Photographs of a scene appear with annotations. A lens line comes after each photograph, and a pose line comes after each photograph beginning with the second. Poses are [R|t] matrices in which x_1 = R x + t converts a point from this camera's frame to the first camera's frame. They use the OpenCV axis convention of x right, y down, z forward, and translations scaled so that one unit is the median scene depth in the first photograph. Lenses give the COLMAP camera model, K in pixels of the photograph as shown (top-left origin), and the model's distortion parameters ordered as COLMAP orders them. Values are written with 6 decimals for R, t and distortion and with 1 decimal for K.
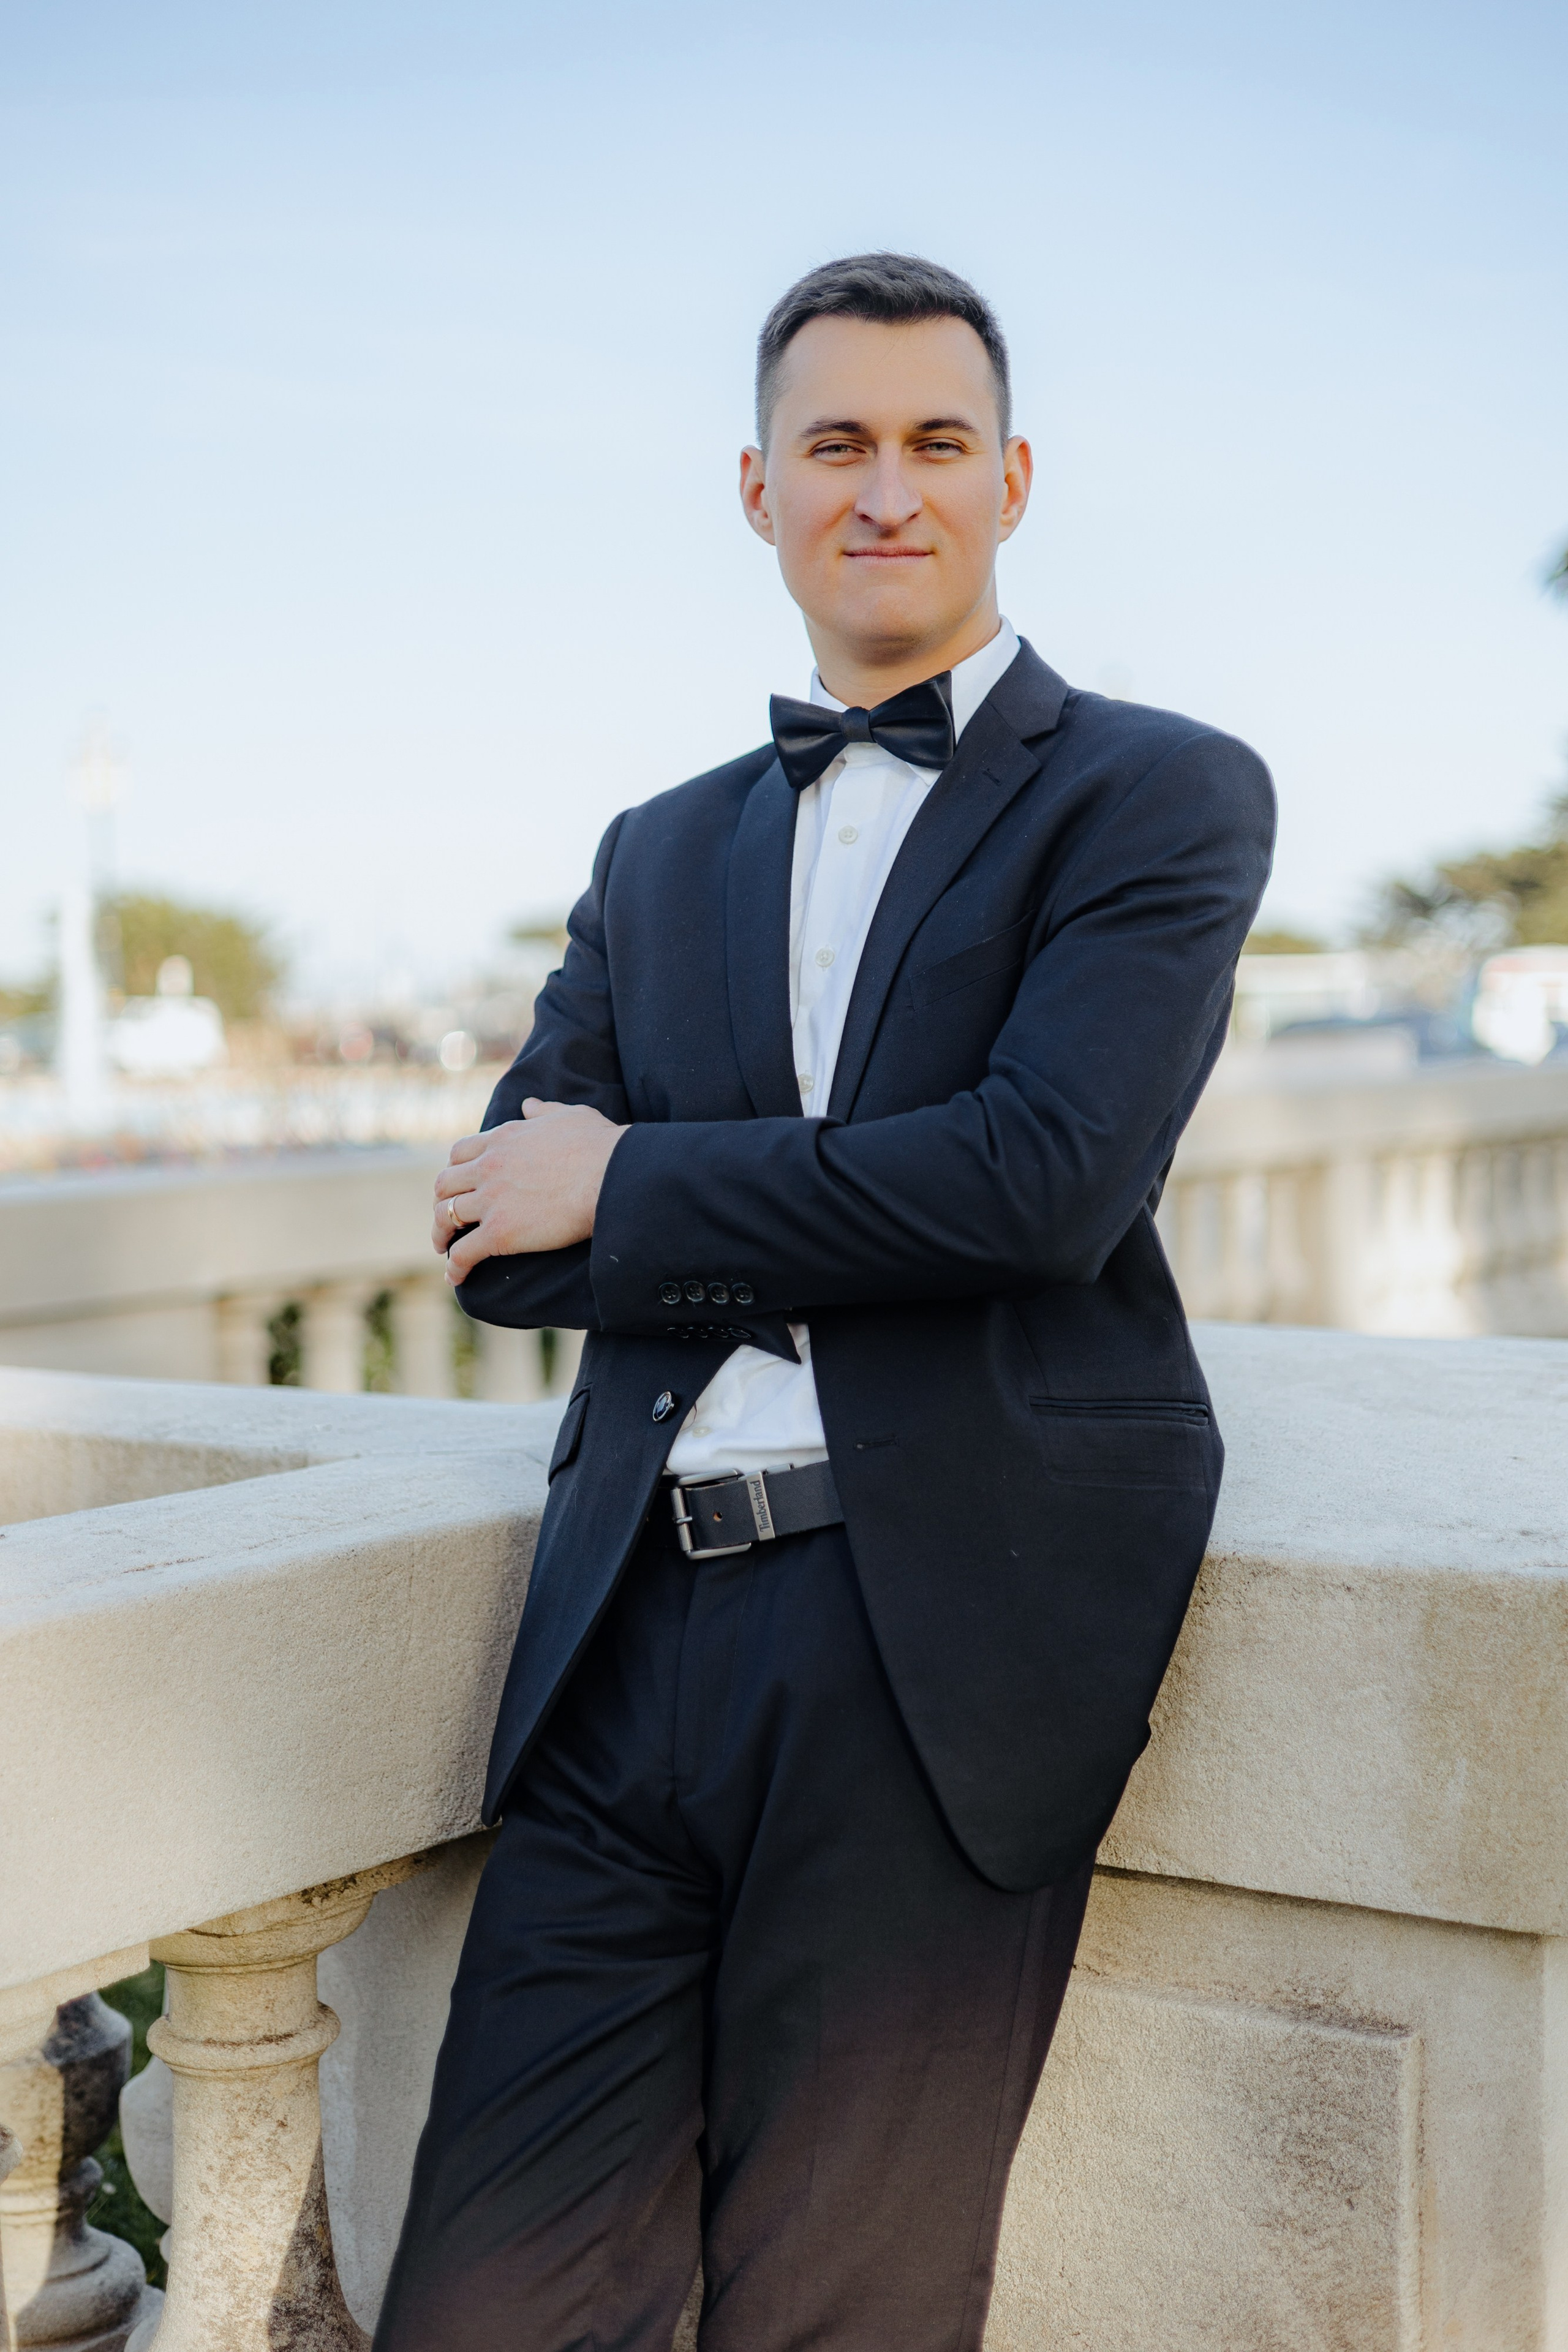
lens RADIAL K [[3344.0, 0, 843.2], [0, 3344.0, 1177.4], [0, 0, 1]] dist [-0.021408, 0.003169]
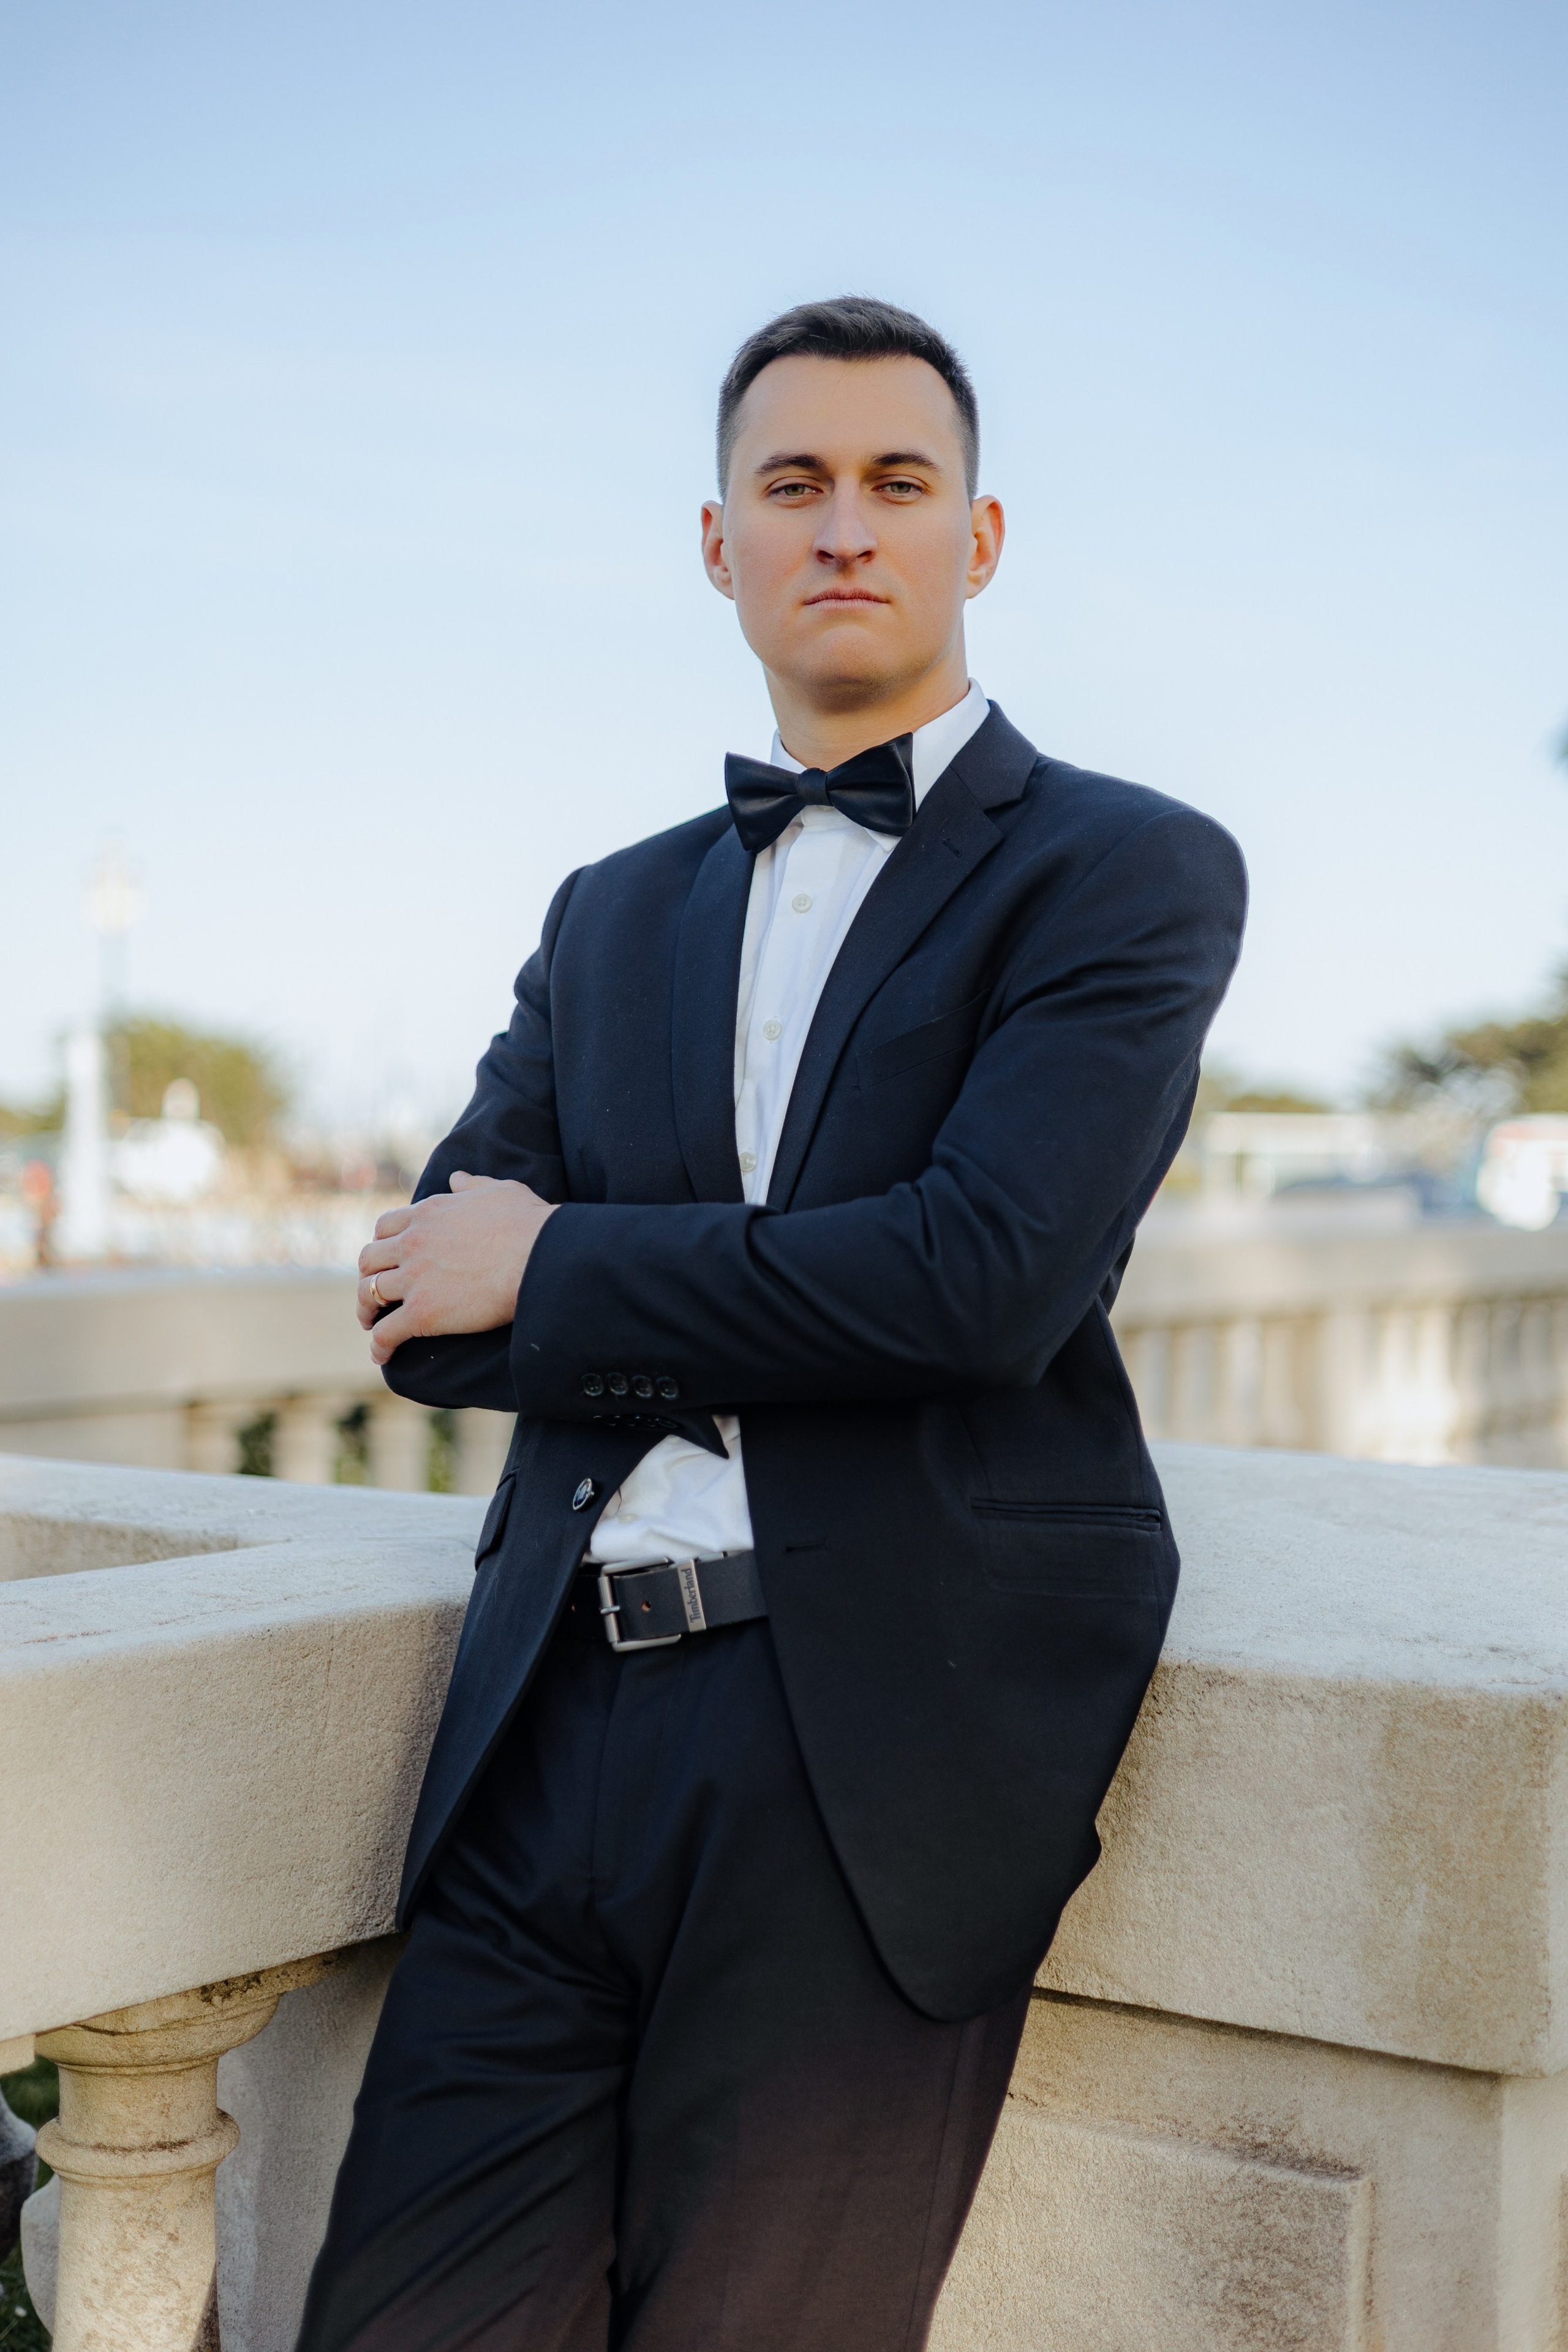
lens RADIAL K [[3336.7, 0, 793.4], [0, 3336.7, 1127.8], [0, 0, 1]] dist [0.017632, -0.116510]
pose [[0.999494, 0.027490, -0.016032, 0.015936], [-0.028365, 0.997959, -0.057206, 0.018639], [0.014427, 0.057632, 0.998234, 0.037111]]
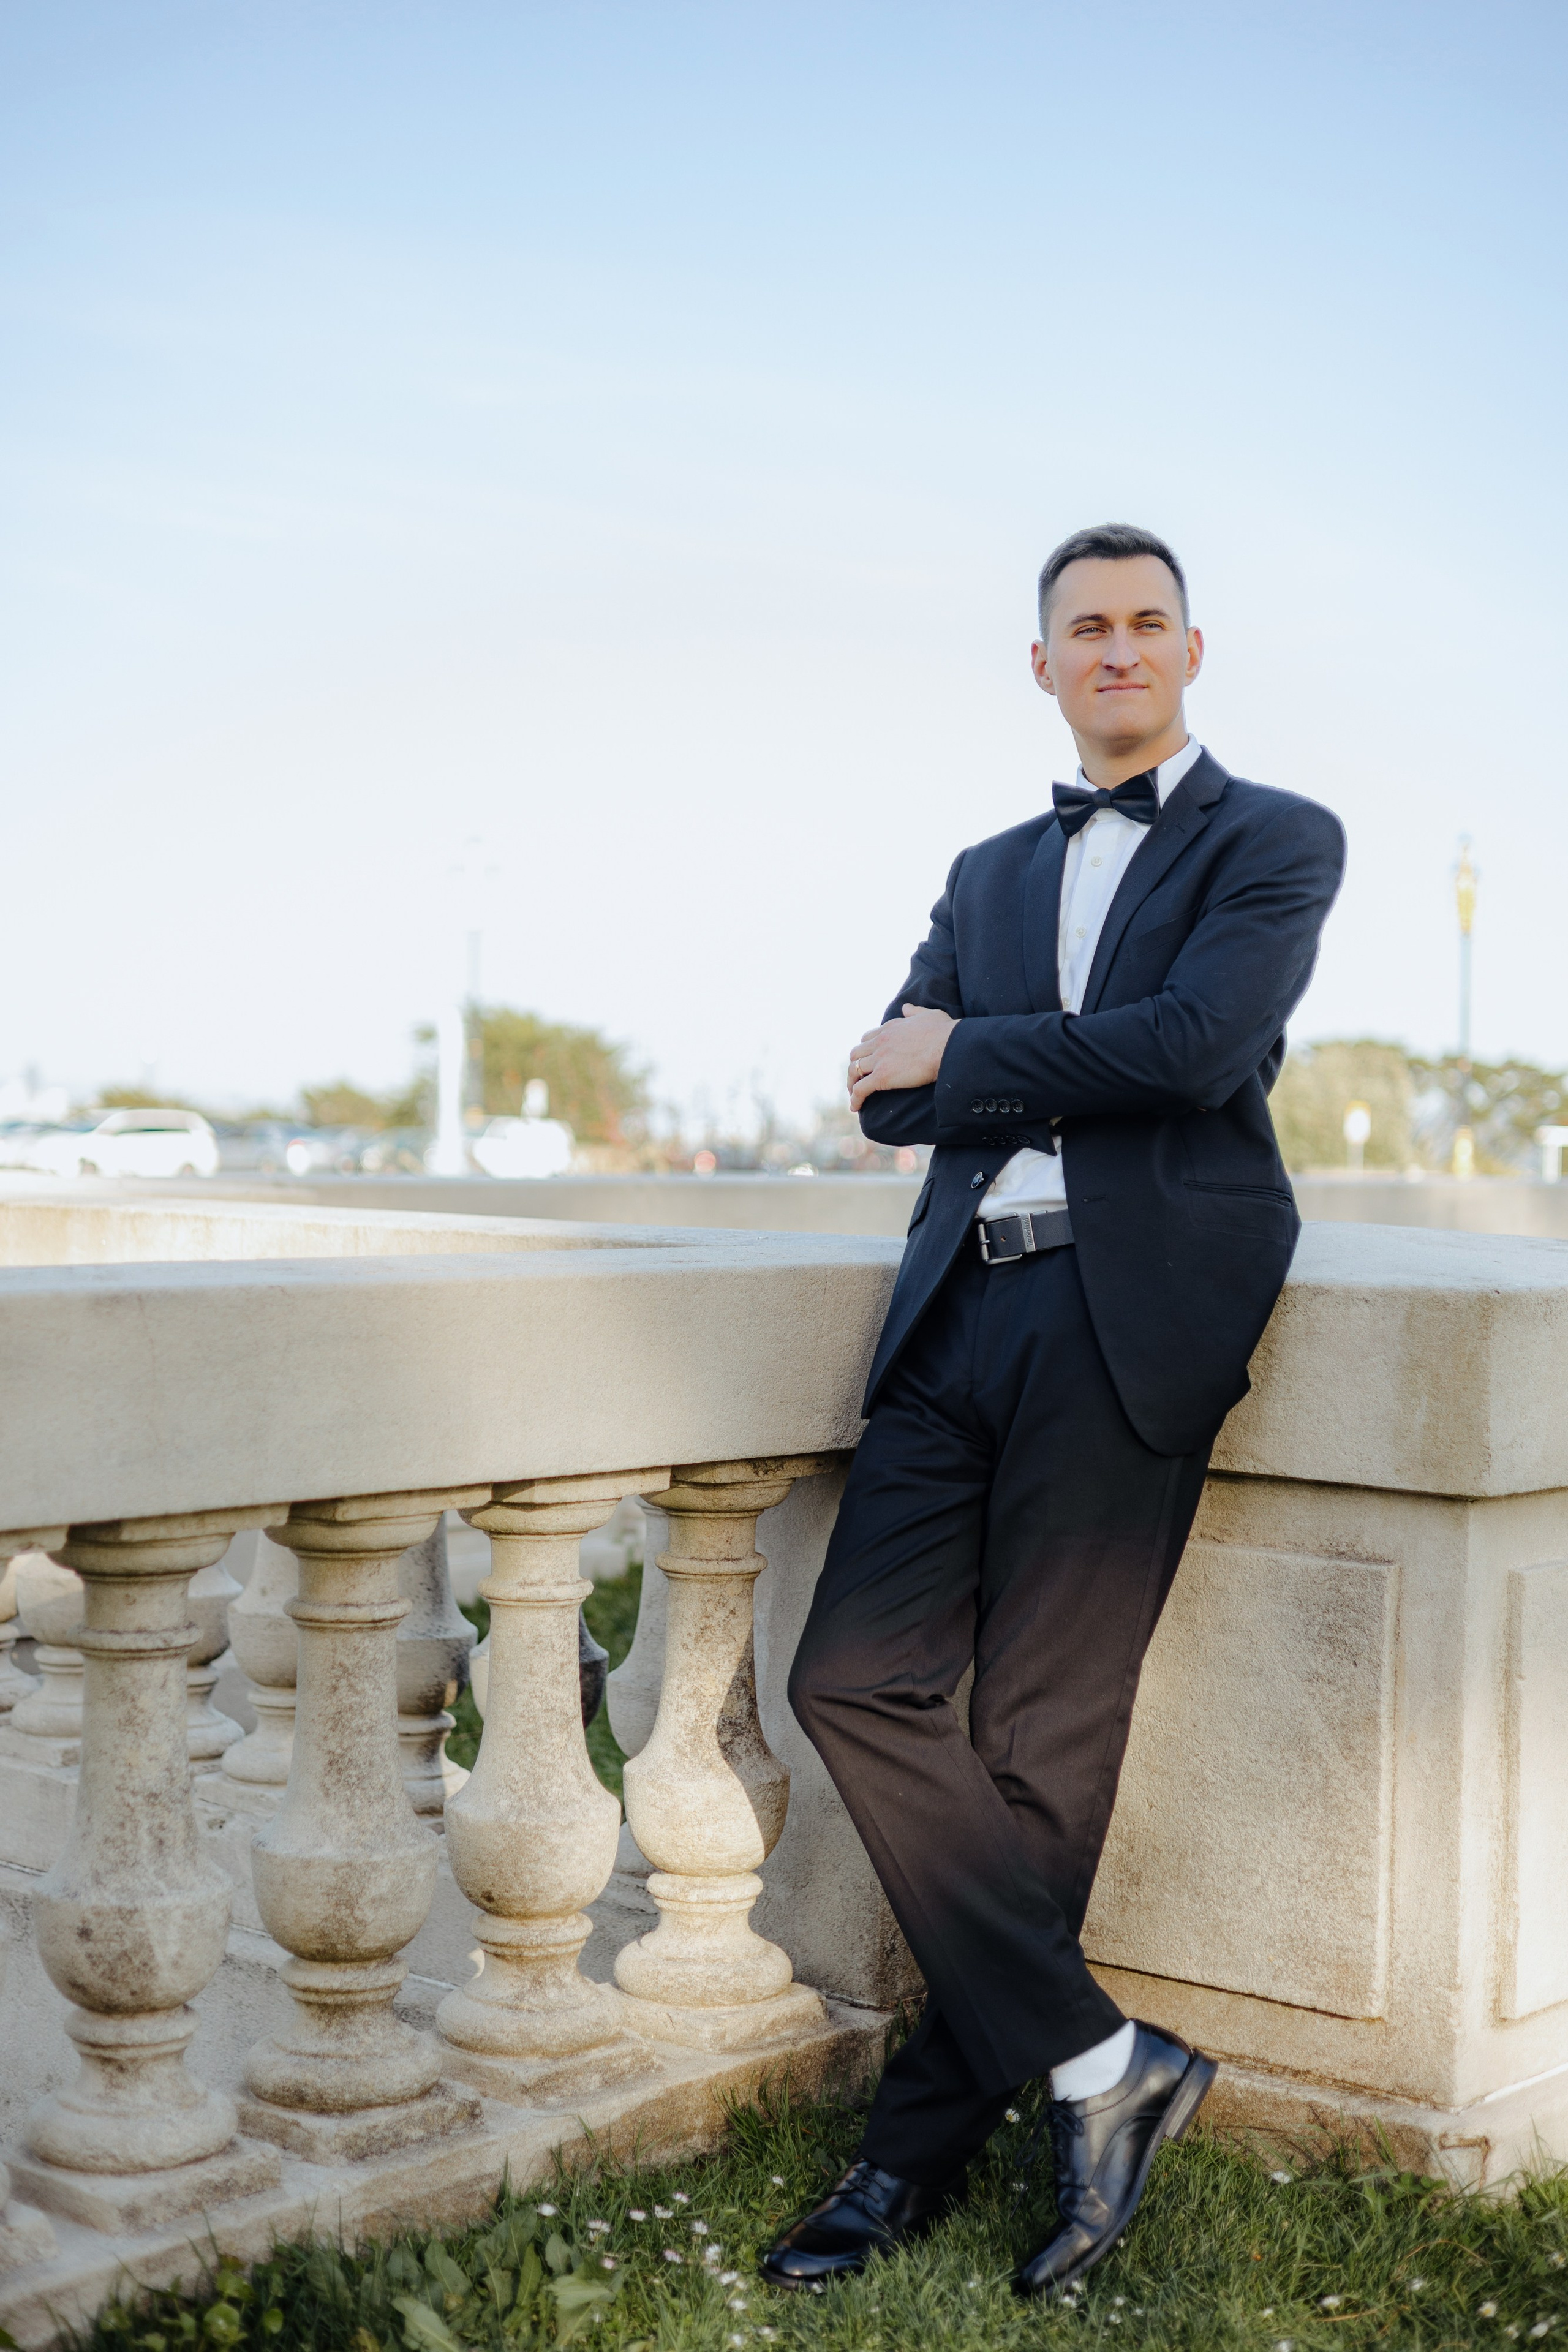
lens RADIAL K [[3344.0, 0, 843.2], [0, 3344.0, 1177.4], [0, 0, 1]] dist [-0.021408, 0.003169]
pose [[0.993830, 0.040865, -0.103114, 0.056136], [-0.045320, 0.998121, -0.041239, 0.138041], [0.101235, 0.045657, 0.993814, -0.723391]]
